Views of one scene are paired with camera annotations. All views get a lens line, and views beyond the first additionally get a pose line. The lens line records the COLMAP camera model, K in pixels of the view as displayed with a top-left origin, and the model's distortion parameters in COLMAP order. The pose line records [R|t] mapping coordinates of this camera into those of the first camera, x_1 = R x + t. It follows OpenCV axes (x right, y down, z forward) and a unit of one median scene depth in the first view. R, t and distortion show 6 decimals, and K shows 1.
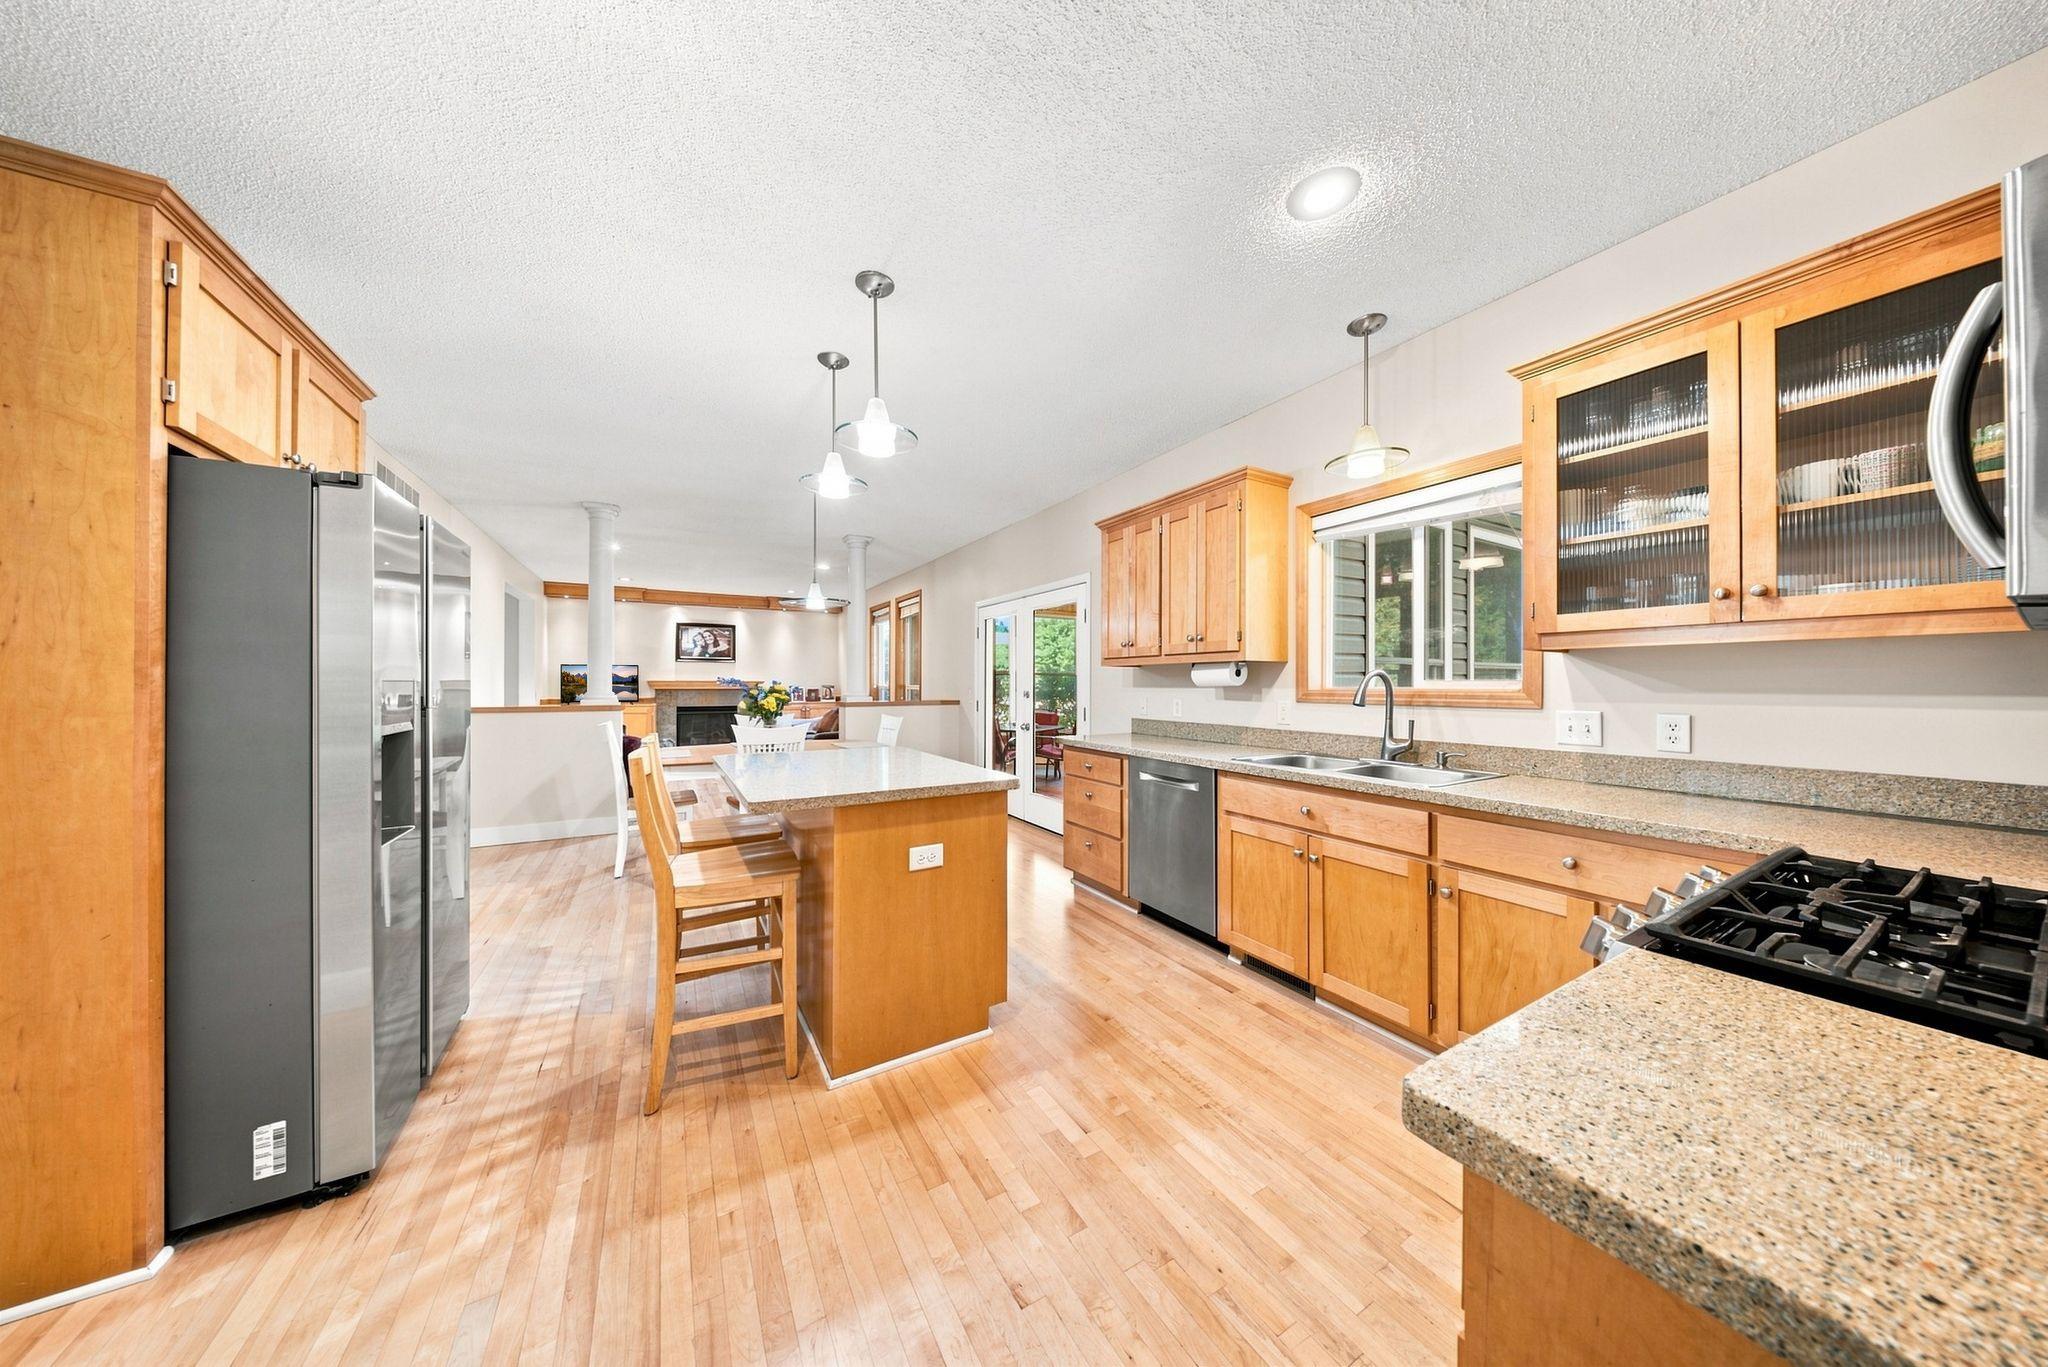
lens RADIAL K [[606.7, 0, 1018.7], [0, 606.7, 686.1], [0, 0, 1]] dist [-0.006010, -0.000206]
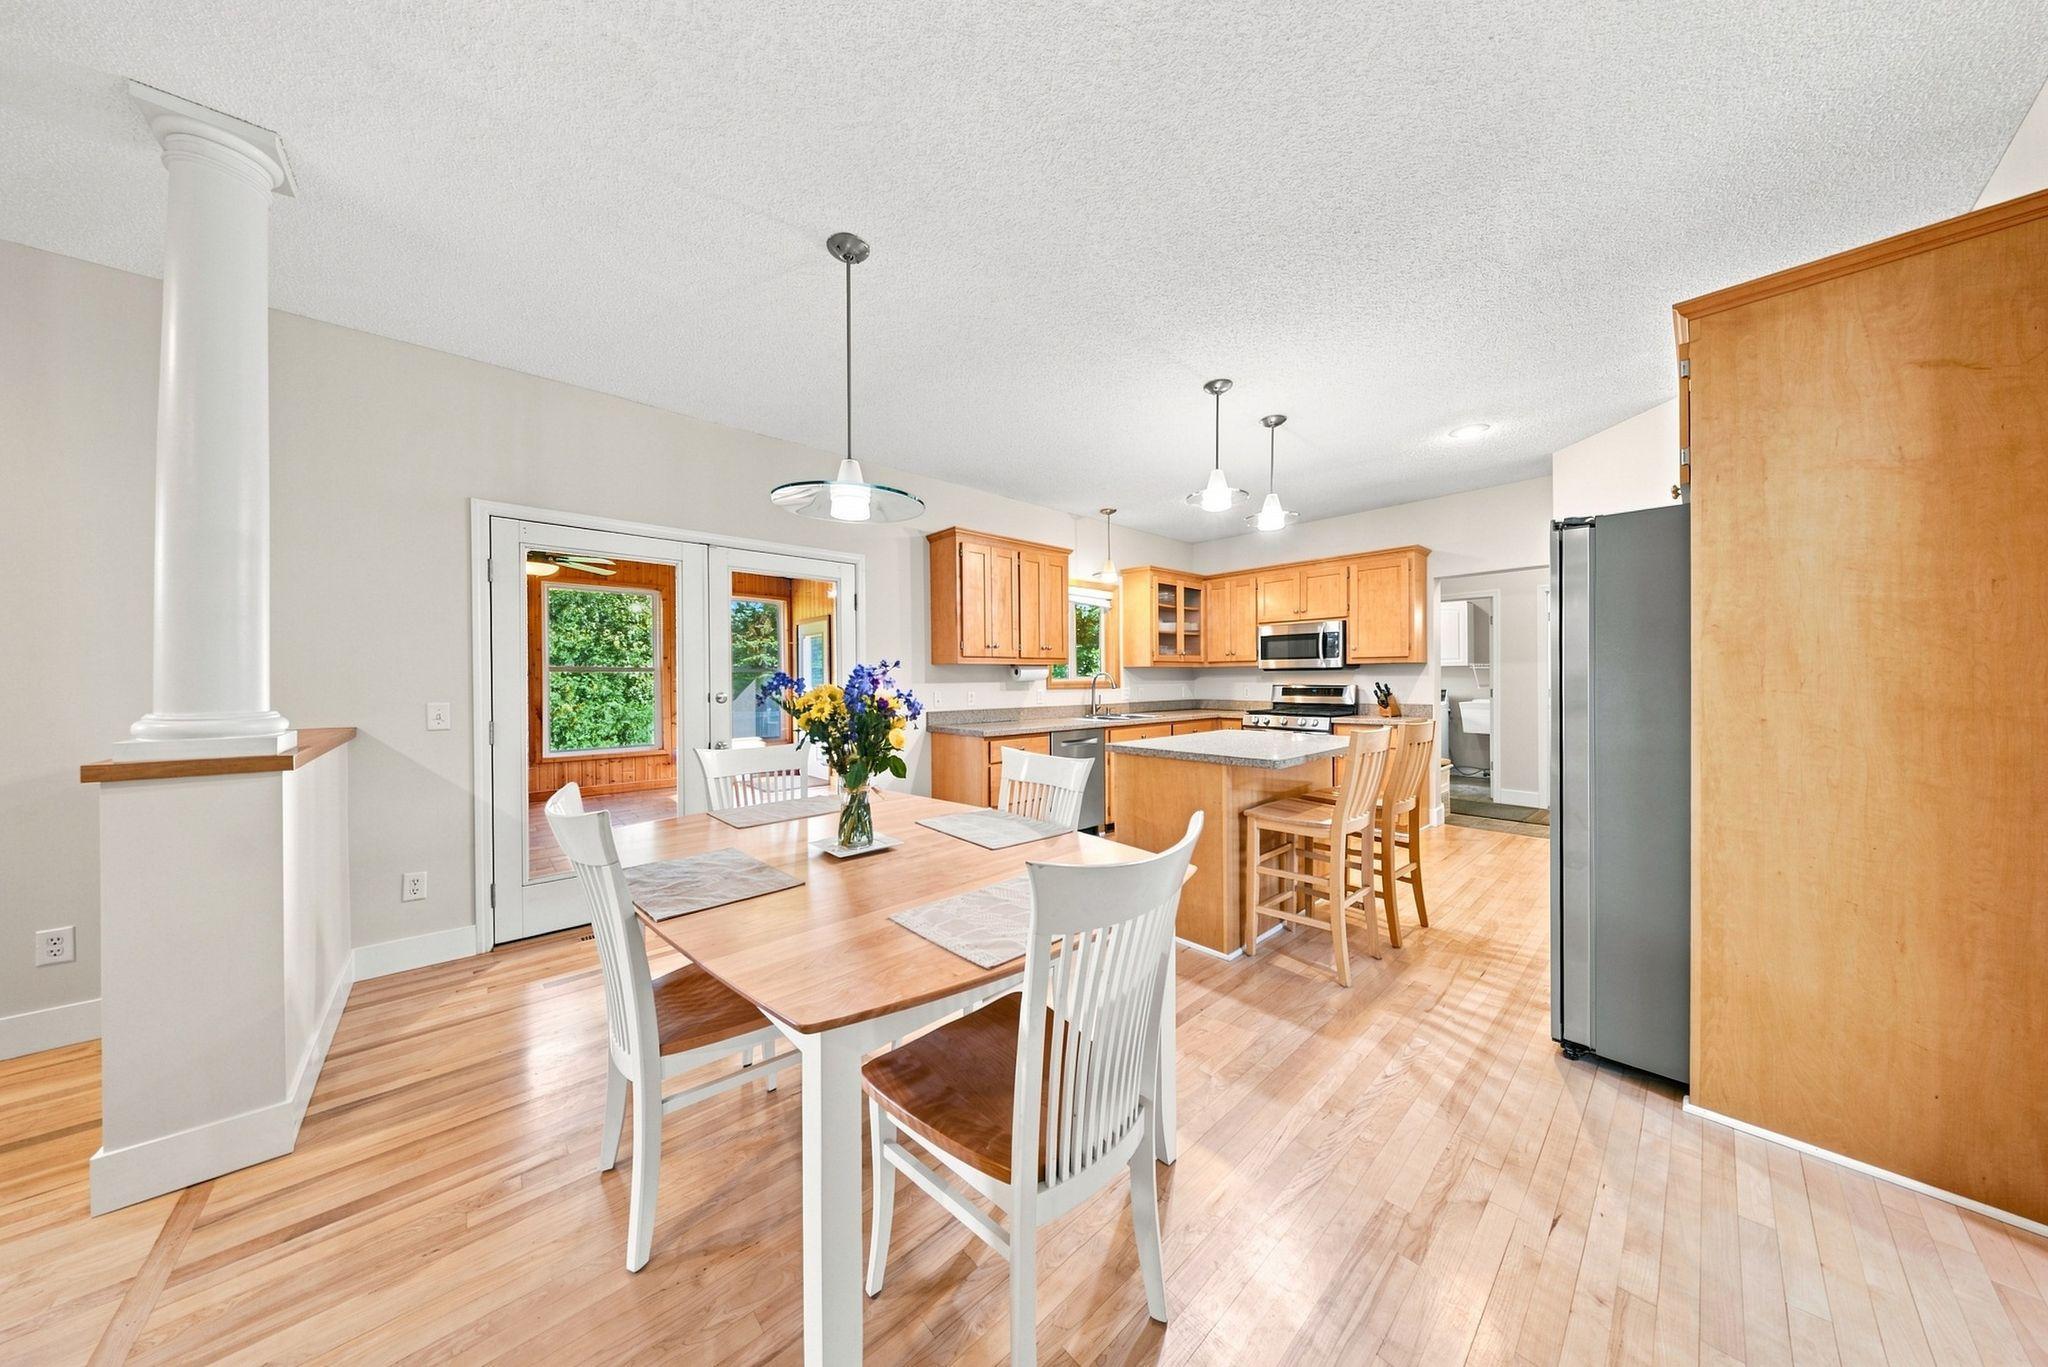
lens RADIAL K [[606.7, 0, 1024.1], [0, 606.7, 676.5], [0, 0, 1]] dist [-0.006010, -0.000206]
pose [[-0.201695, 0.005092, 0.979435, -1.846953], [0.012045, 0.999924, -0.002718, -0.007451], [-0.979374, 0.011249, -0.201741, 2.194177]]
